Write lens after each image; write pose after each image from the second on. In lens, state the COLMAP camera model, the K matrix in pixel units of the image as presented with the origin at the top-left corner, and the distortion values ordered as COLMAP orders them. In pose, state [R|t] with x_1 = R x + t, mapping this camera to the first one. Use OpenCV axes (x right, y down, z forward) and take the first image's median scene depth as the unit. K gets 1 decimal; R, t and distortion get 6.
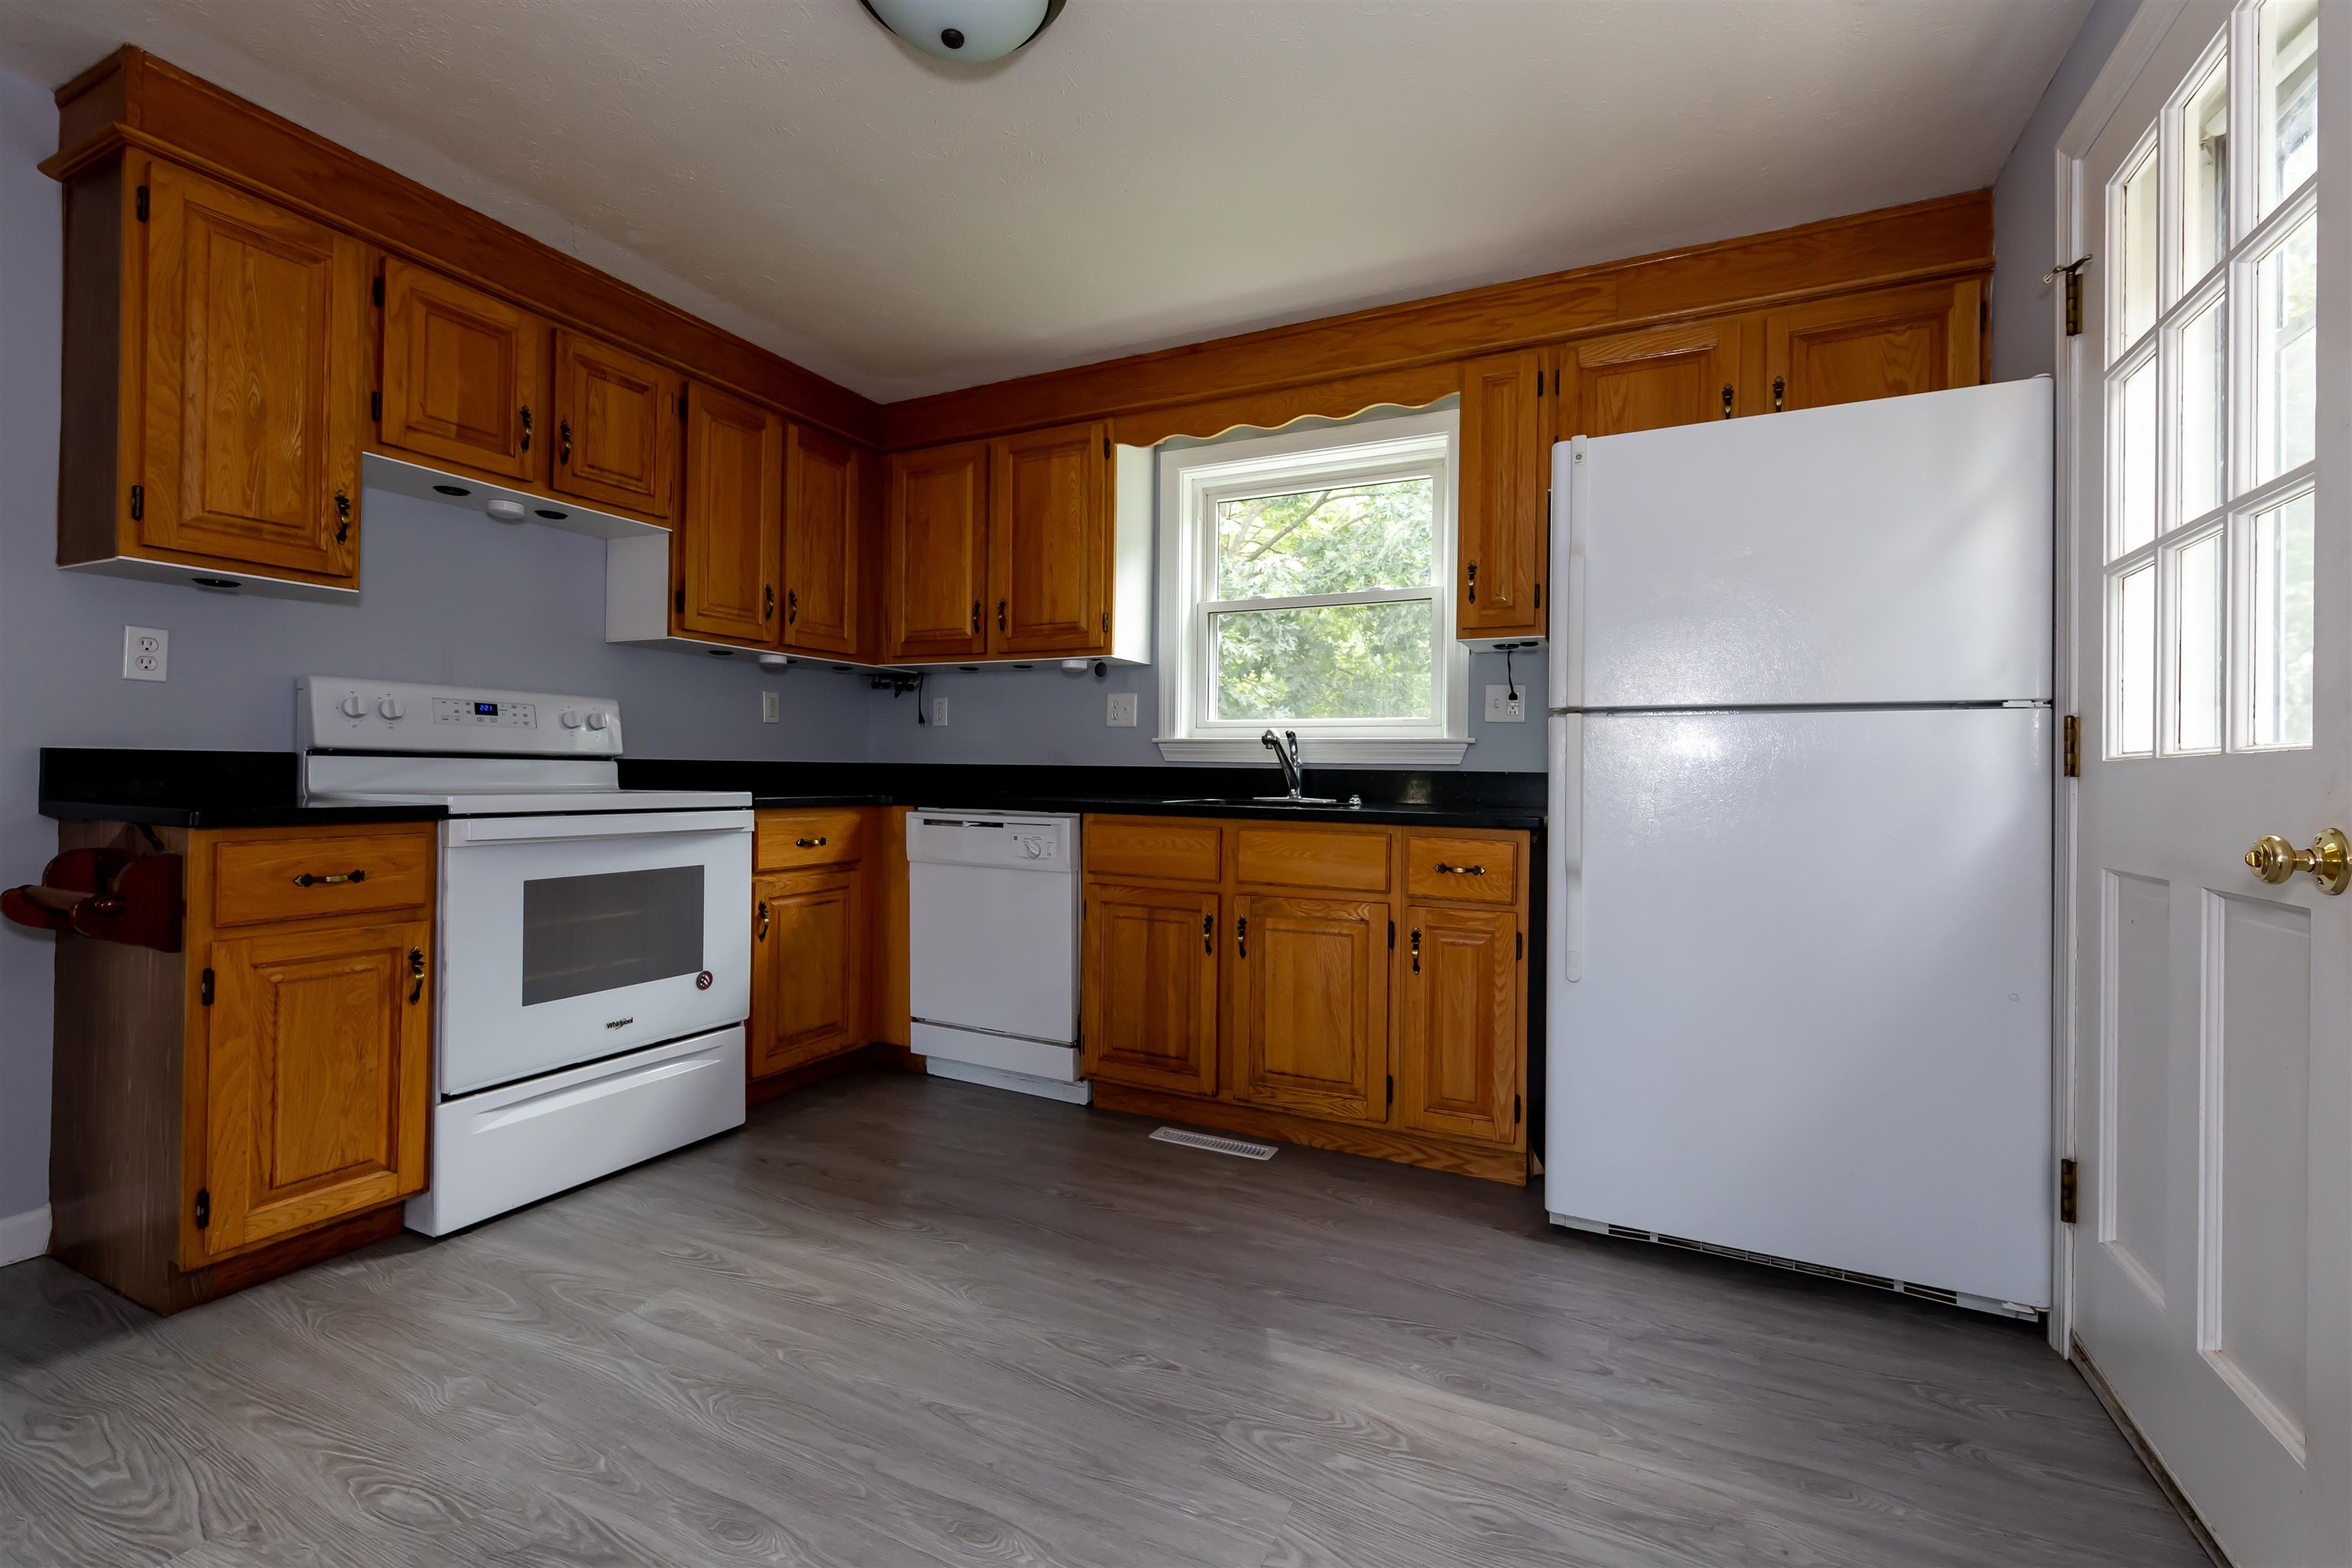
lens RADIAL K [[1006.1, 0, 1158.0], [0, 1006.1, 769.8], [0, 0, 1]] dist [0.005276, -0.001746]
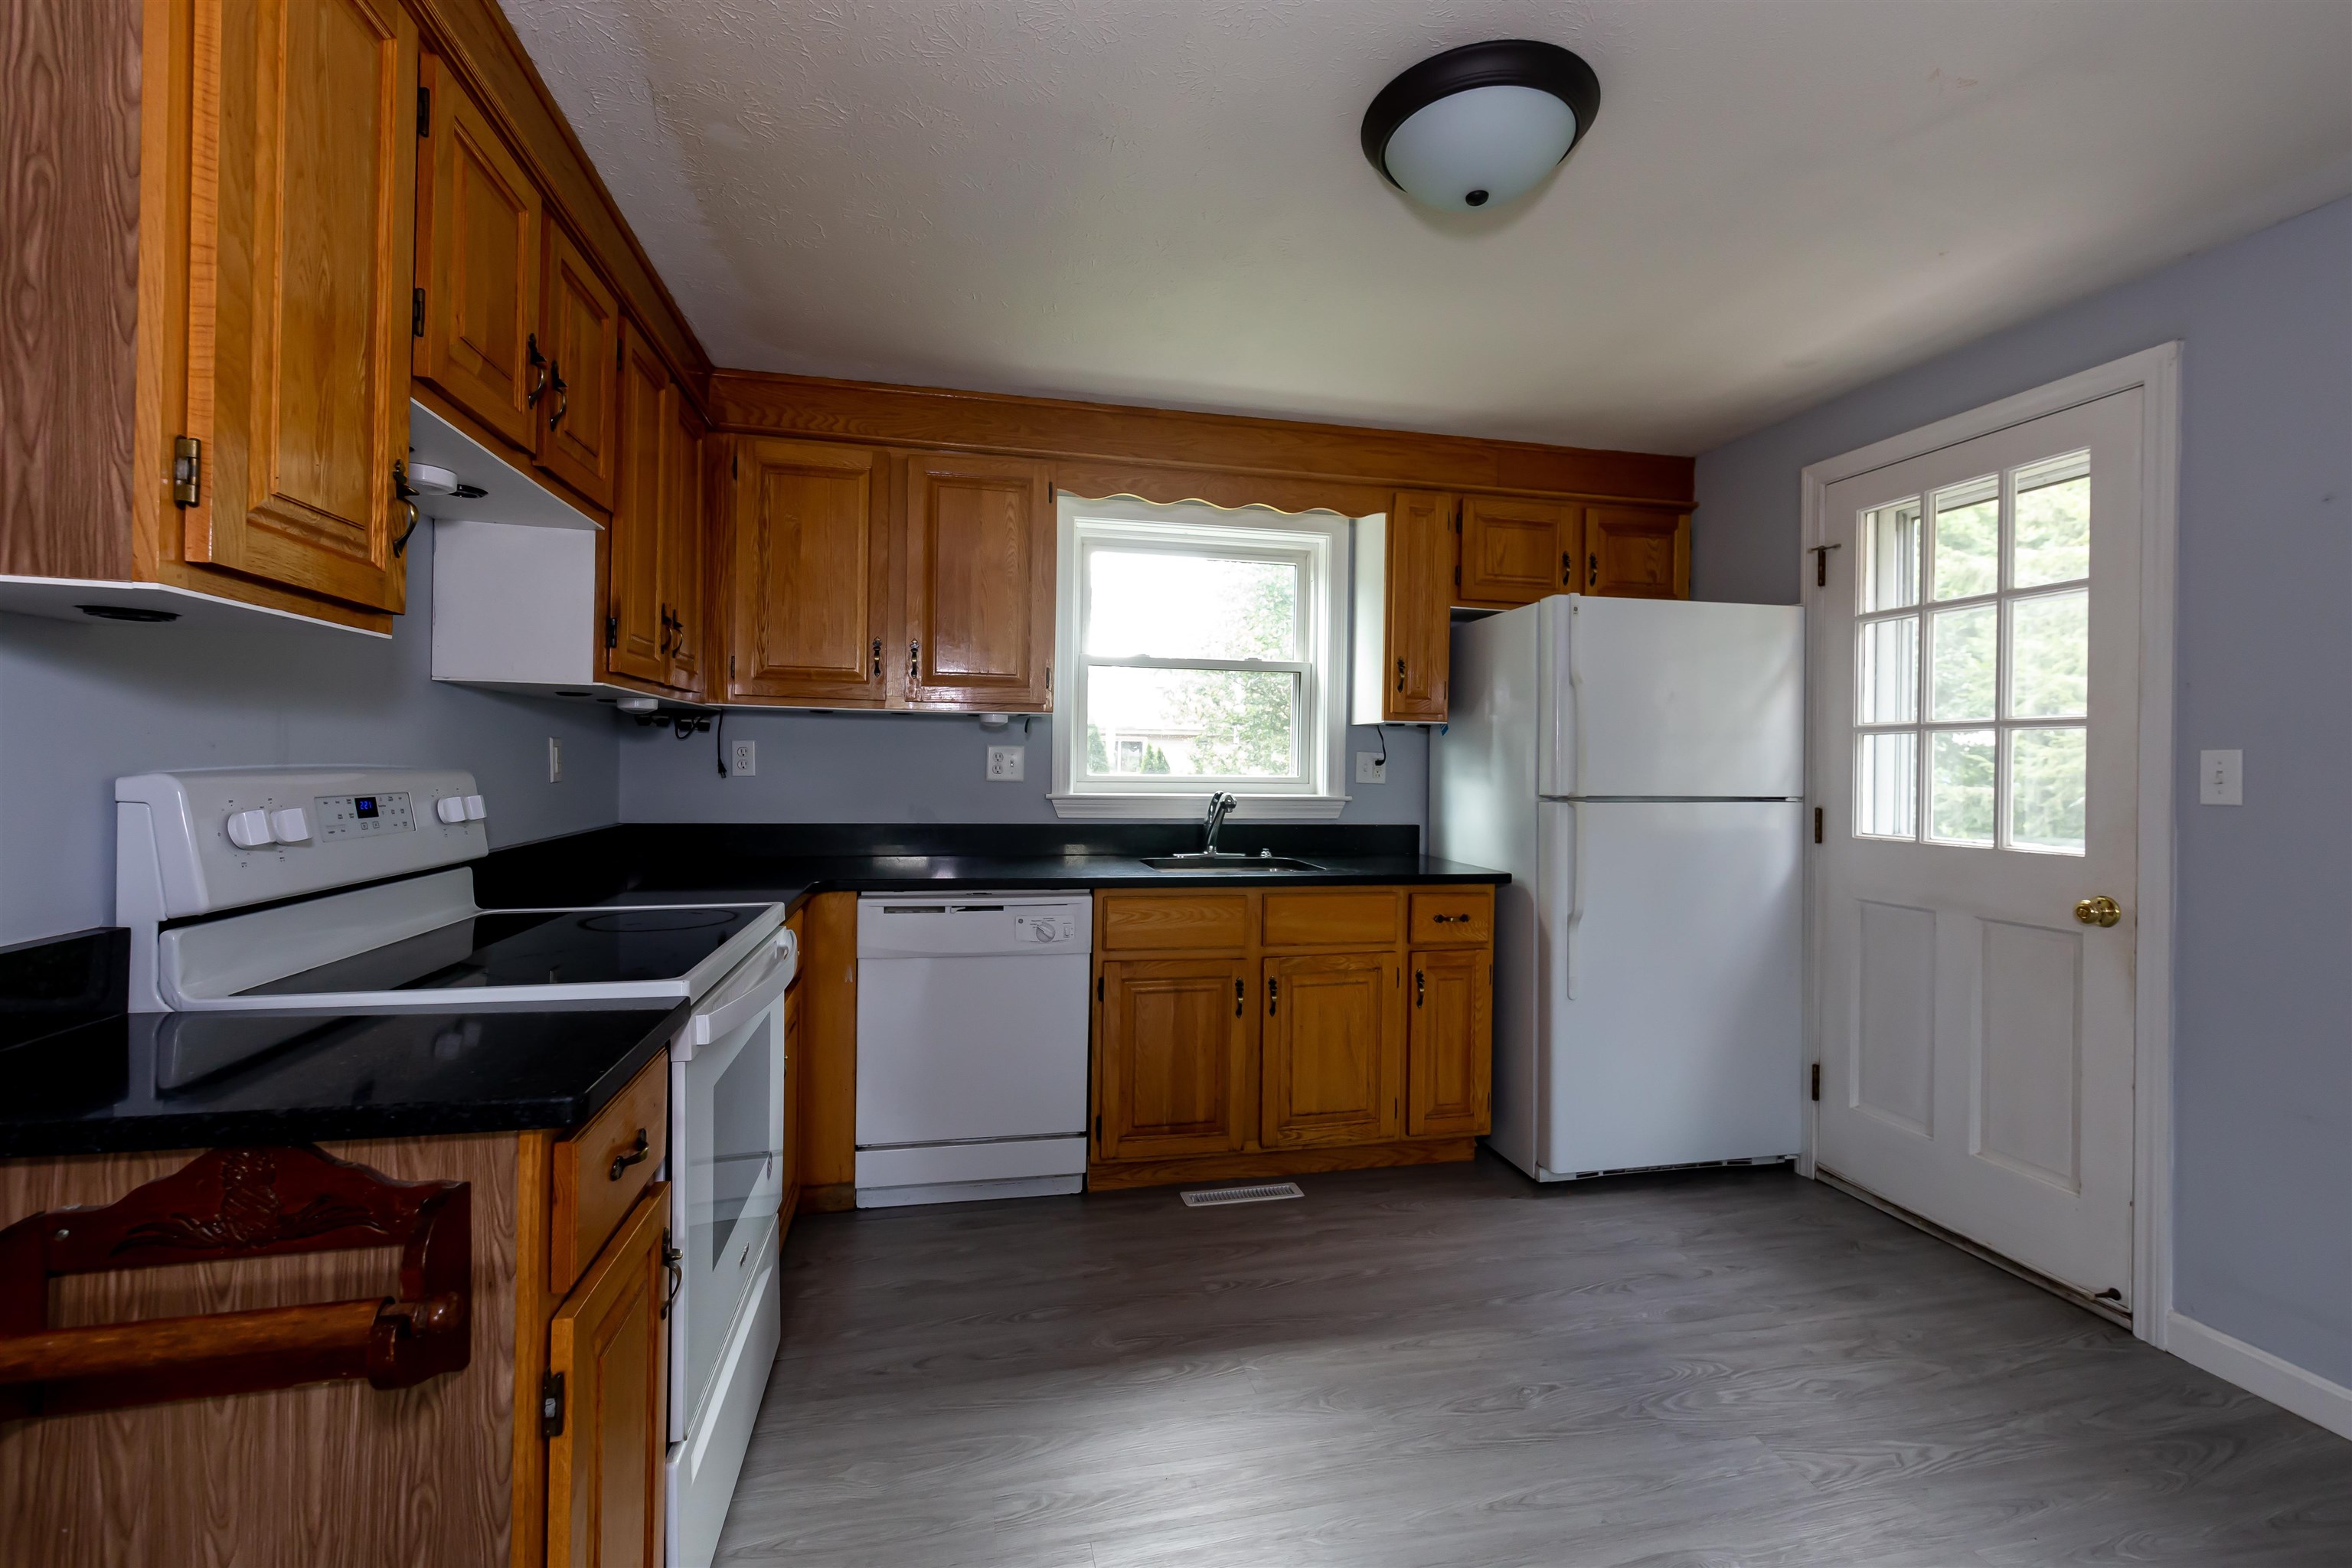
lens RADIAL K [[1006.1, 0, 1182.4], [0, 1006.1, 768.6], [0, 0, 1]] dist [0.005276, -0.001746]
pose [[0.773914, -0.007612, 0.633244, -0.670218], [-0.003748, 0.999855, 0.016599, -0.094572], [-0.633279, -0.015220, 0.773774, 0.233679]]
